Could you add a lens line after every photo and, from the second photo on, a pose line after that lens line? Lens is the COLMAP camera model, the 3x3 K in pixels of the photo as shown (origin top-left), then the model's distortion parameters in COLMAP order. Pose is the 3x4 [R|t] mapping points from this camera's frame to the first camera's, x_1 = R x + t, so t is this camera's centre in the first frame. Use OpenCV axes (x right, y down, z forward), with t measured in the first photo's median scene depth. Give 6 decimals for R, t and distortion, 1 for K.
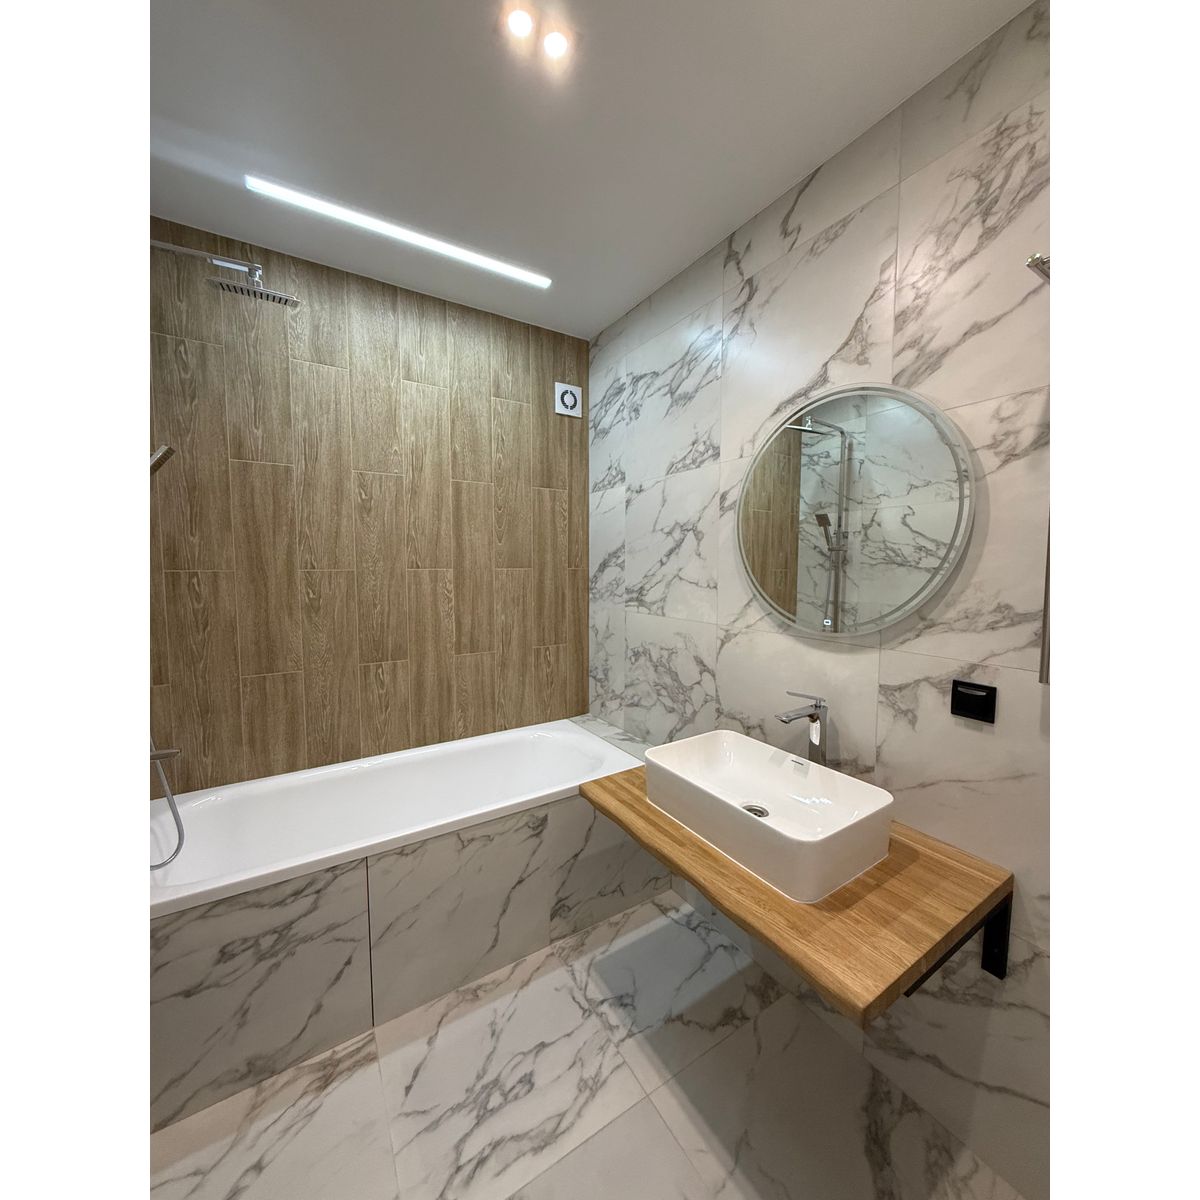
lens RADIAL K [[478.4, 0, 600.0], [0, 478.4, 600.0], [0, 0, 1]] dist [0.000533, 0.000381]
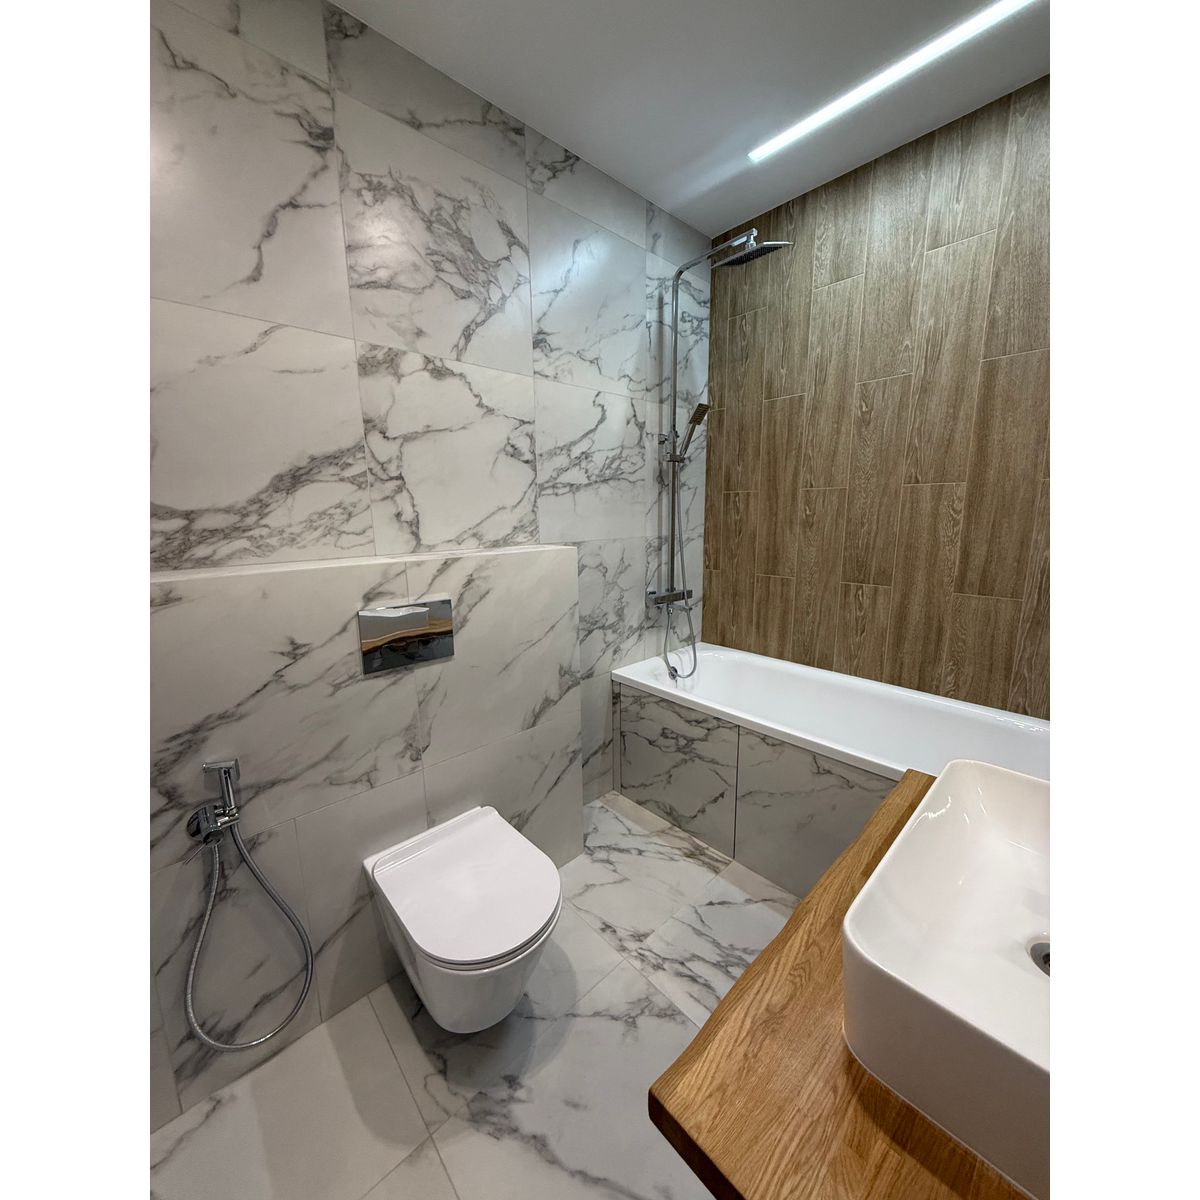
lens RADIAL K [[478.4, 0, 600.0], [0, 478.4, 600.0], [0, 0, 1]] dist [0.000533, 0.000381]
pose [[0.189109, 0.181399, -0.965056, 0.422607], [-0.060346, 0.983078, 0.172962, 0.028458], [0.980100, 0.025529, 0.196855, 0.312035]]
